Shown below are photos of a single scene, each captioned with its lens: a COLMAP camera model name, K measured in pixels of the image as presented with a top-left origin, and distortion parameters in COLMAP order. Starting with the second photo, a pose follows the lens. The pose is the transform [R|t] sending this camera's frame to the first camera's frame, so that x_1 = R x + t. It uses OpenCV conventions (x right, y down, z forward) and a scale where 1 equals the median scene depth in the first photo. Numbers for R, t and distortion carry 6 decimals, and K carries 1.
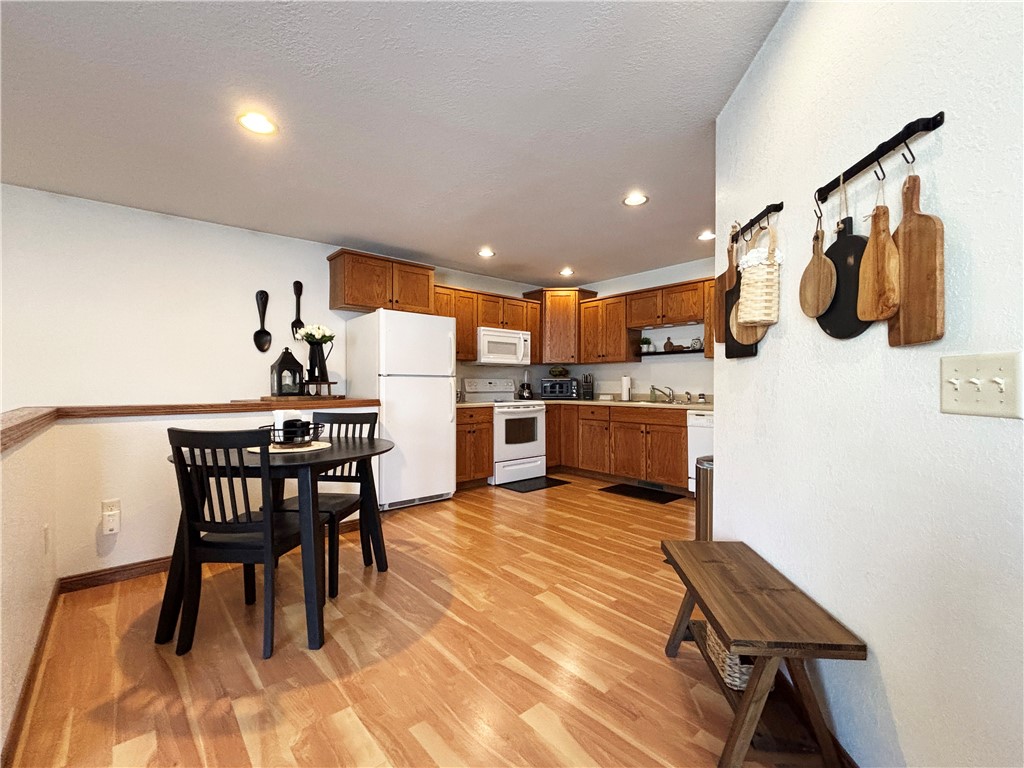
lens RADIAL K [[440.4, 0, 511.7], [0, 440.4, 386.7], [0, 0, 1]] dist [0.001003, -0.000089]
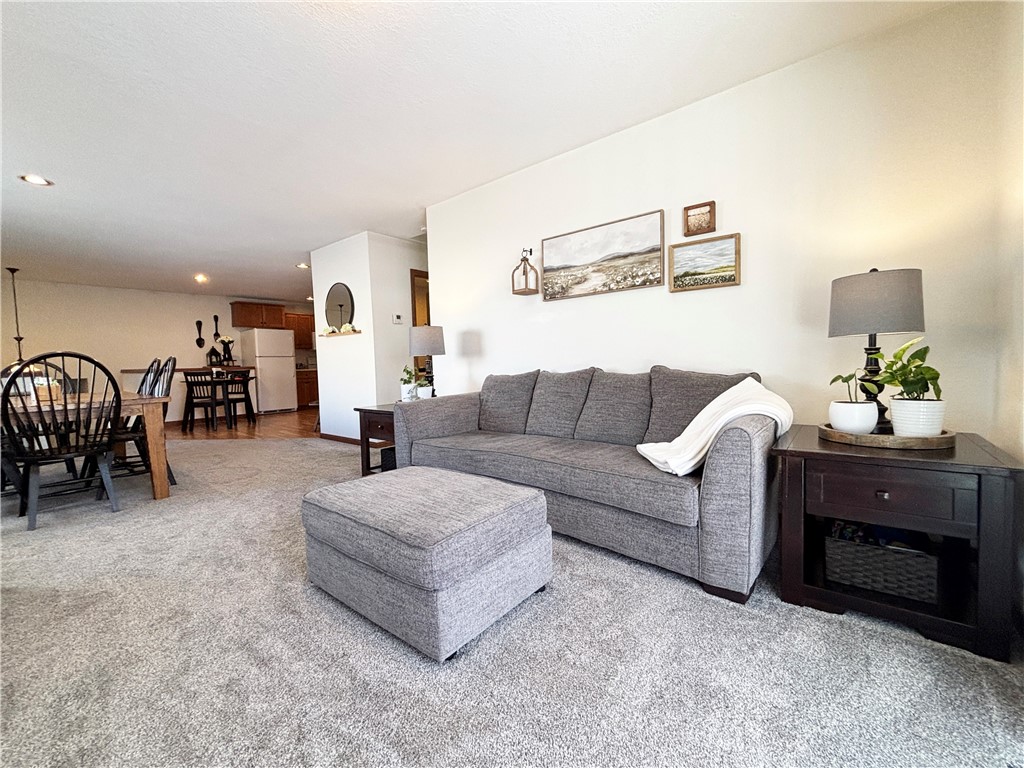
lens RADIAL K [[431.8, 0, 513.0], [0, 431.8, 381.4], [0, 0, 1]] dist [-0.001133, 0.000028]
pose [[0.987034, -0.033553, 0.156967, 0.549782], [0.027941, 0.998894, 0.037825, 0.045072], [-0.158062, -0.032949, 0.986879, -1.195893]]
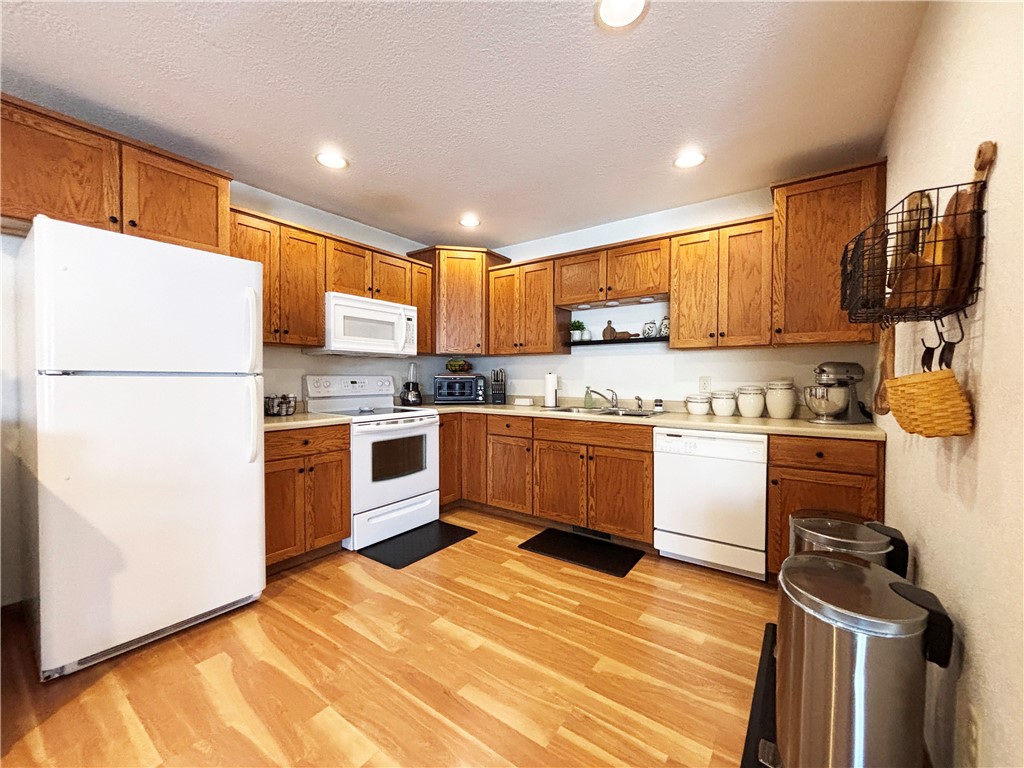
lens RADIAL K [[413.8, 0, 515.3], [0, 413.8, 385.8], [0, 0, 1]] dist [-0.001274, -0.000593]
pose [[0.971126, -0.001486, 0.238562, 0.043406], [-0.002731, 0.999846, 0.017346, -0.016828], [-0.238551, -0.017496, 0.970972, 0.393657]]
